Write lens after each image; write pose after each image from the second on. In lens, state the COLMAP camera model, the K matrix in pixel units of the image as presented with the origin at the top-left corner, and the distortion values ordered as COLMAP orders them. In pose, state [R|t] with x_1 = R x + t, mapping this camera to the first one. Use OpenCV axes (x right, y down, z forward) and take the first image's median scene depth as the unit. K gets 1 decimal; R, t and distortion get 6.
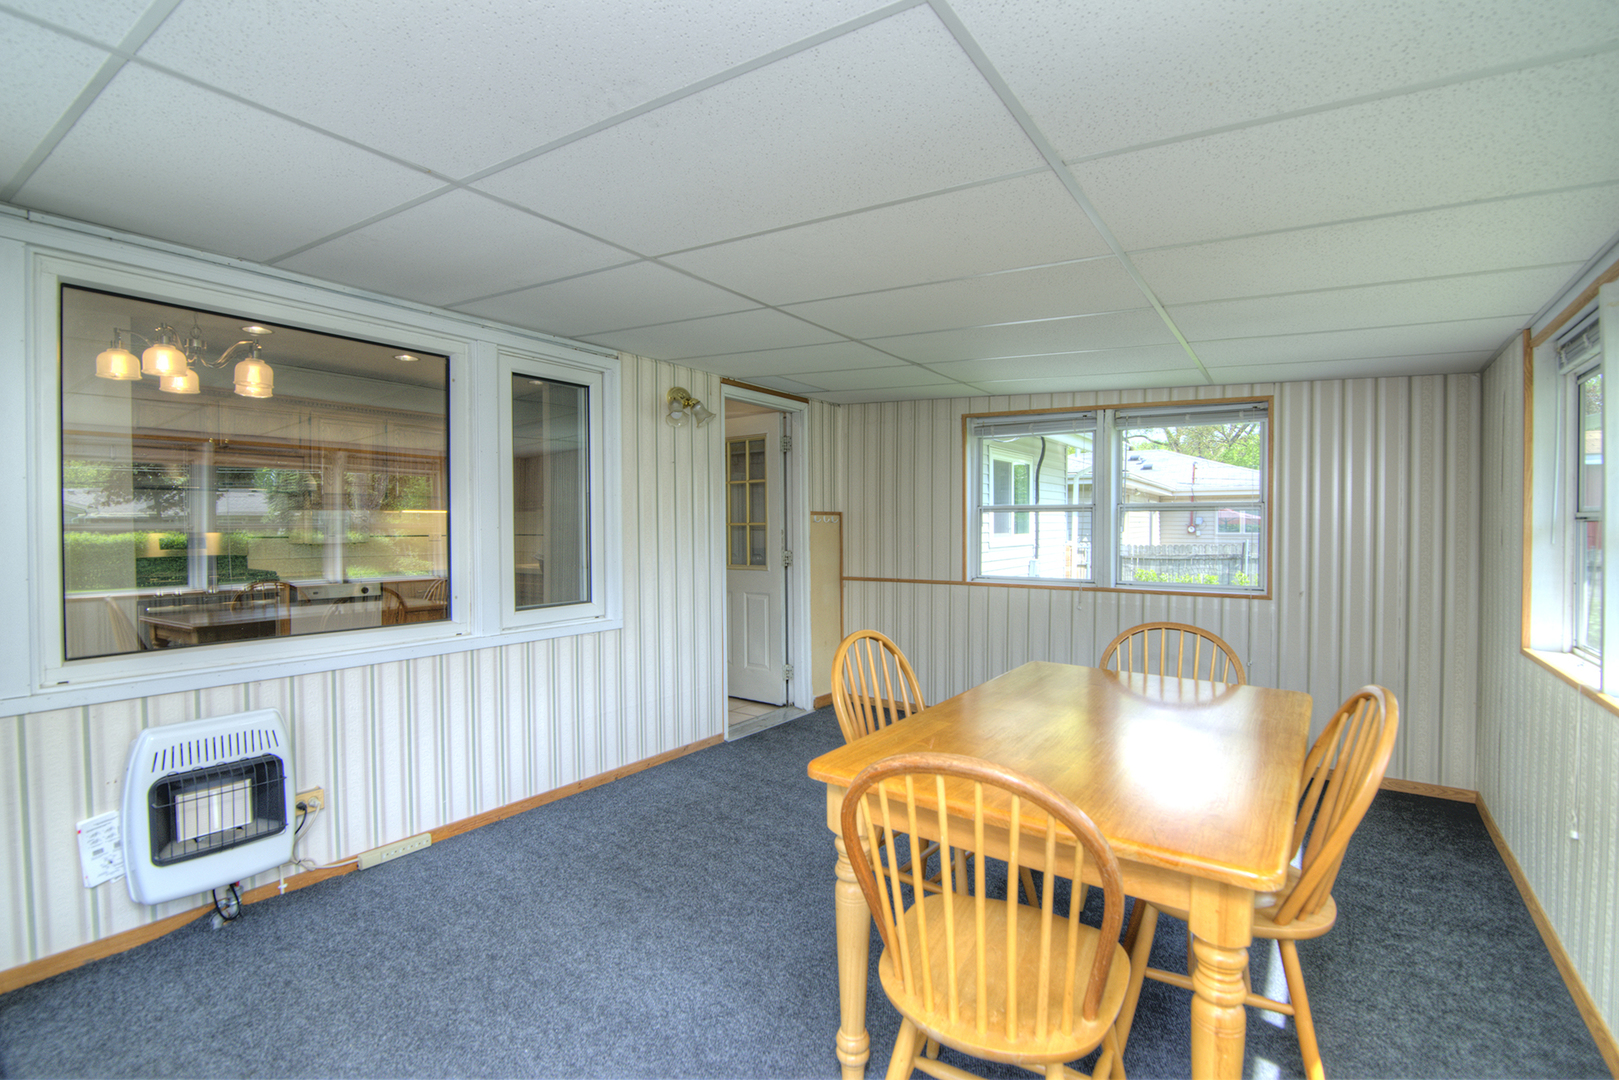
lens RADIAL K [[742.1, 0, 804.5], [0, 742.1, 539.2], [0, 0, 1]] dist [-0.017555, -0.000304]
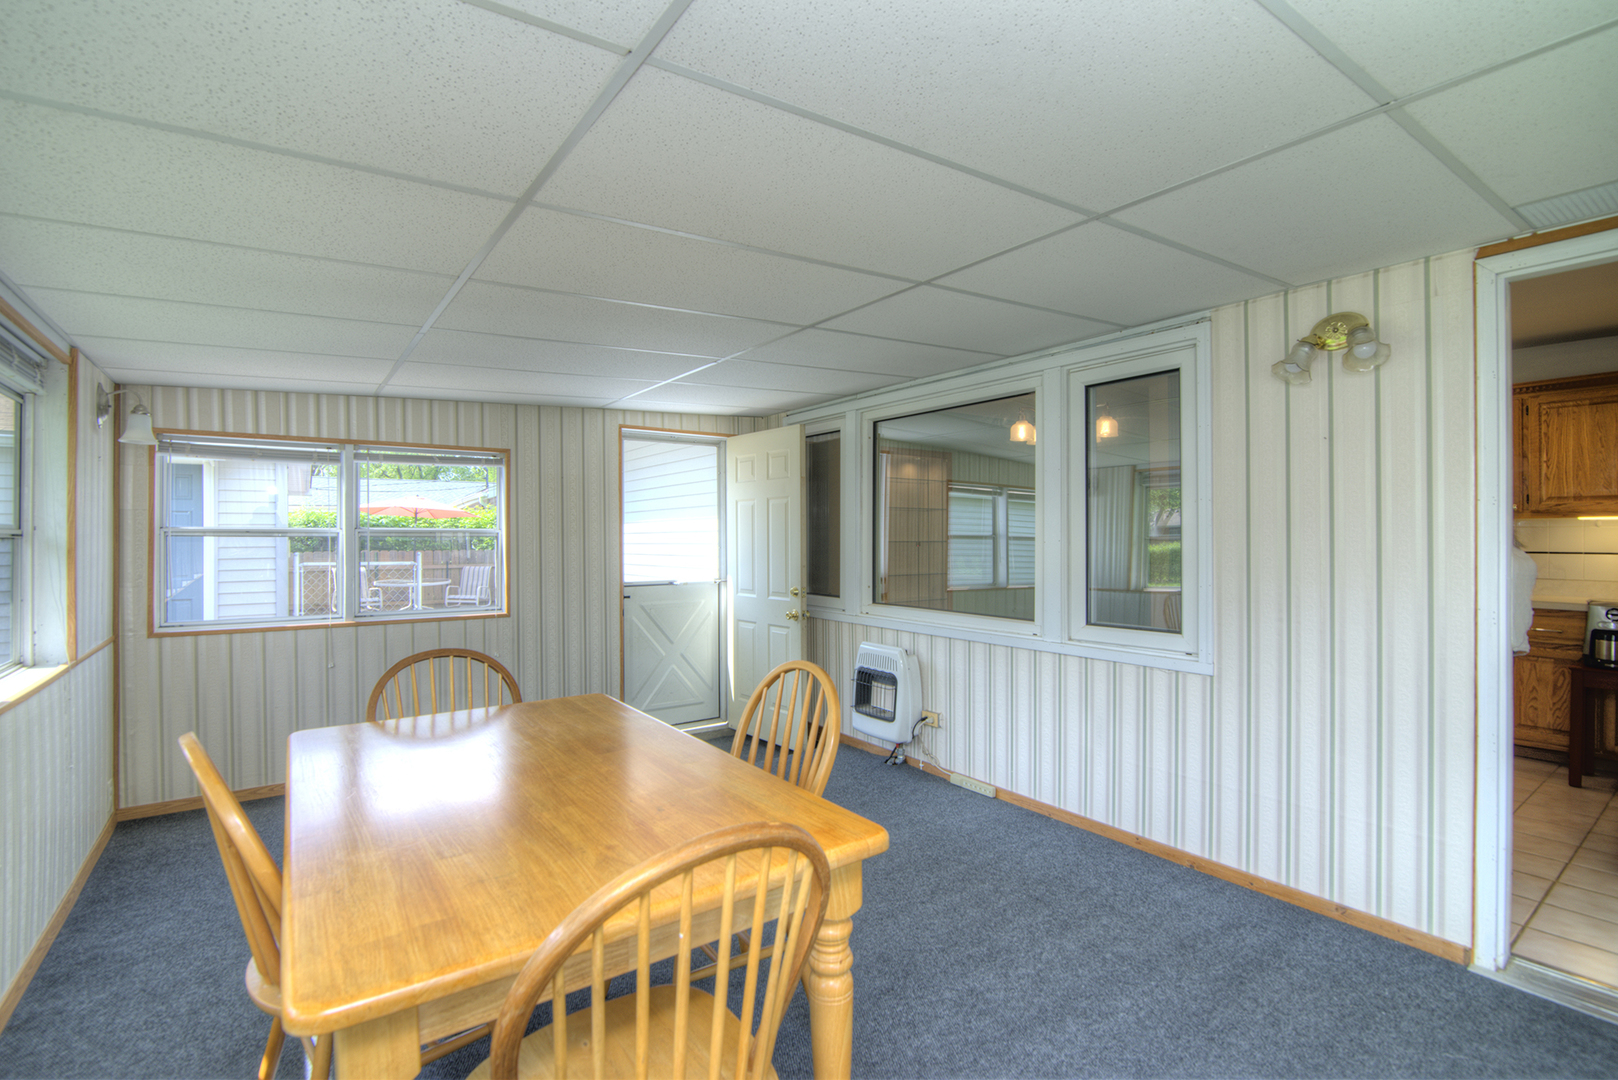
lens RADIAL K [[741.7, 0, 799.4], [0, 741.7, 535.5], [0, 0, 1]] dist [-0.017555, -0.000304]
pose [[-0.328705, -0.000028, -0.944433, 0.646489], [-0.016668, 0.999844, 0.005772, -0.021026], [0.944286, 0.017639, -0.328654, 0.919631]]
